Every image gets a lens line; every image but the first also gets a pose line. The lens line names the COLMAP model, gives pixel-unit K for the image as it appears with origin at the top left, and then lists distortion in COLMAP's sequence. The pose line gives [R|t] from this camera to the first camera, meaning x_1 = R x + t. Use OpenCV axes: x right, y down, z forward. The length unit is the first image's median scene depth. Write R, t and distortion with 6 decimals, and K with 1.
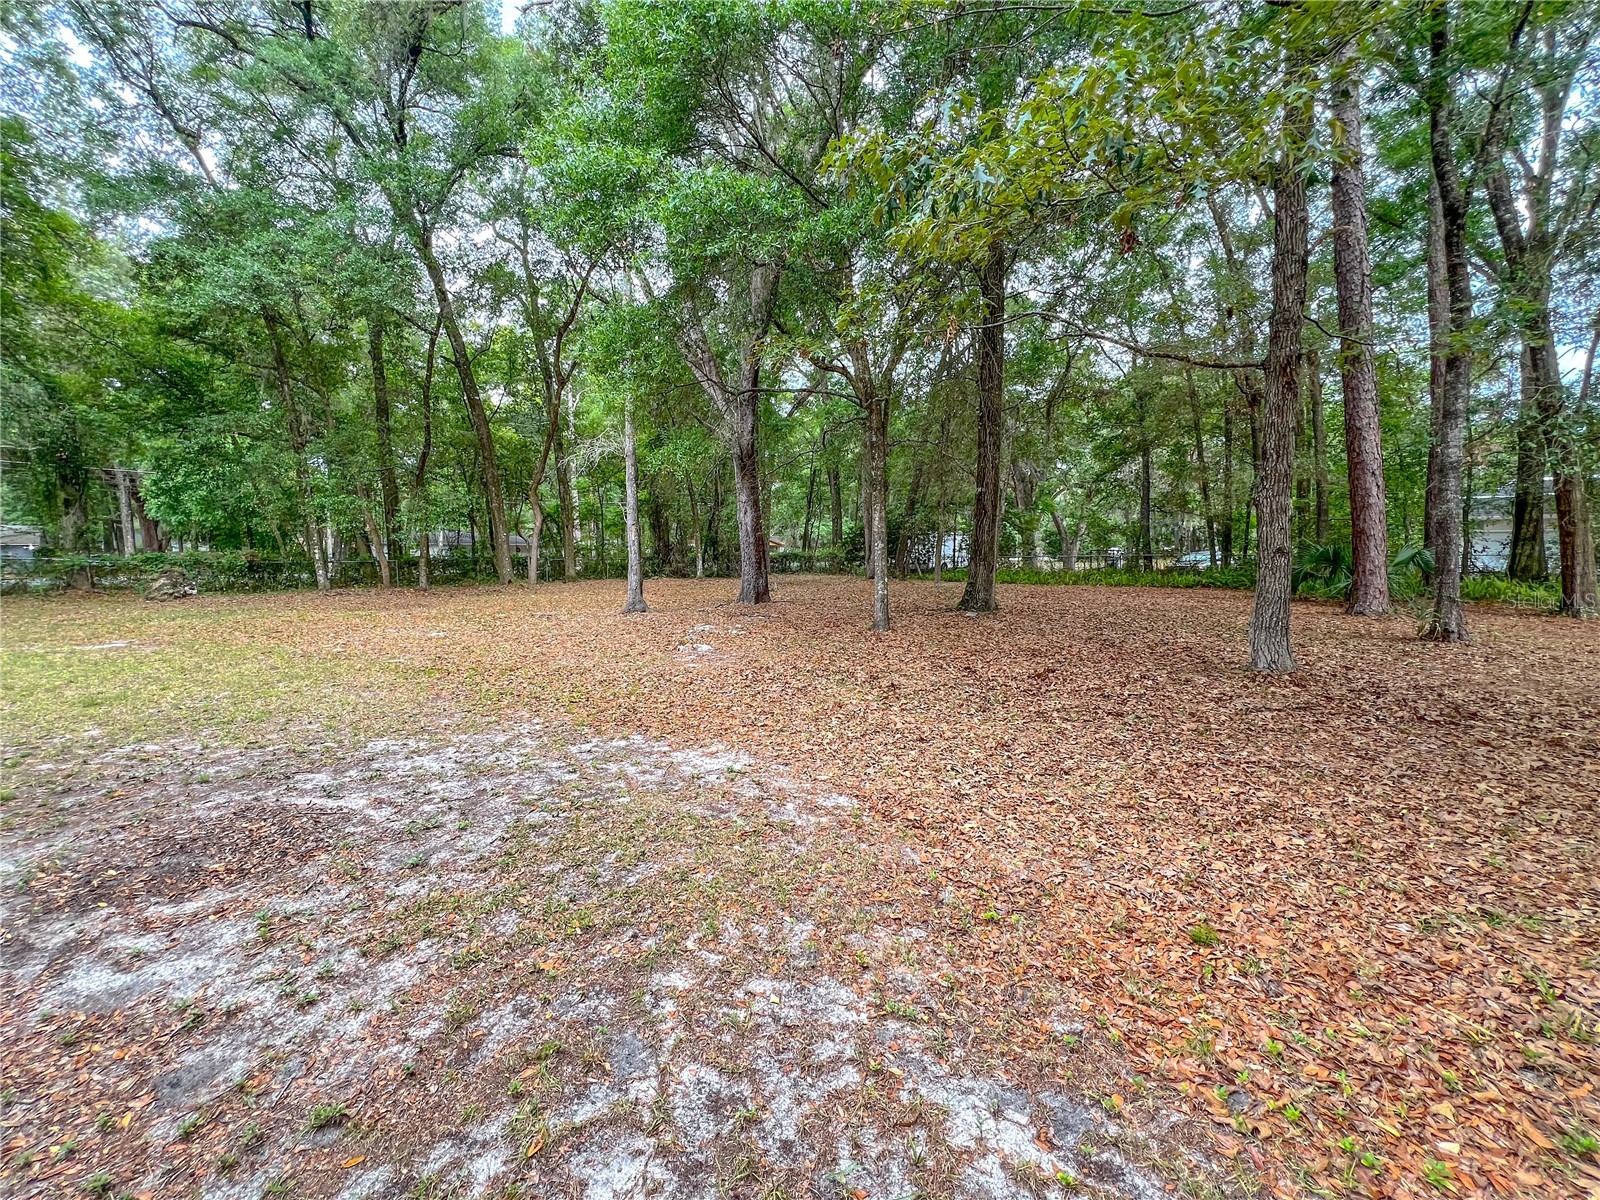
lens RADIAL K [[644.4, 0, 798.6], [0, 644.4, 599.4], [0, 0, 1]] dist [0.002484, 0.000218]
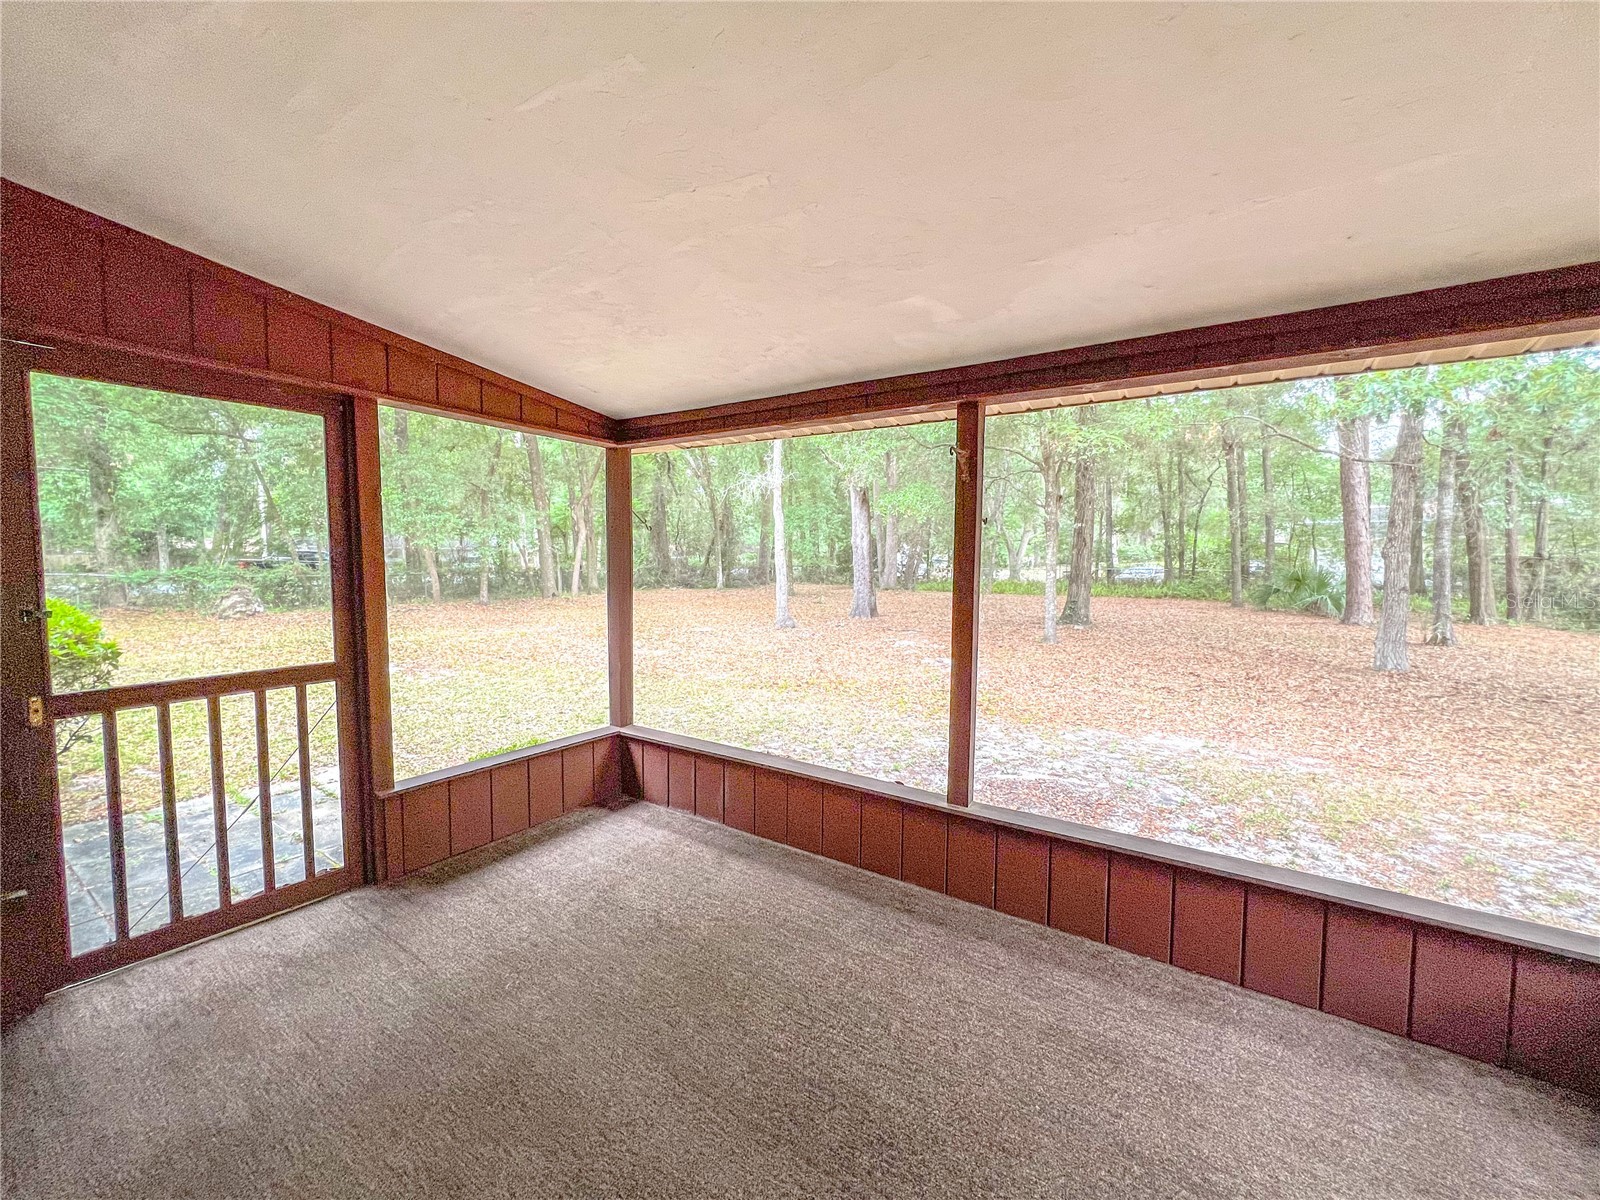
lens RADIAL K [[644.4, 0, 803.1], [0, 644.4, 600.1], [0, 0, 1]] dist [0.002484, 0.000218]
pose [[0.985687, -0.004606, 0.168524, -0.376064], [0.005215, 0.999981, -0.003171, -0.022639], [-0.168507, 0.004005, 0.985692, -0.097119]]
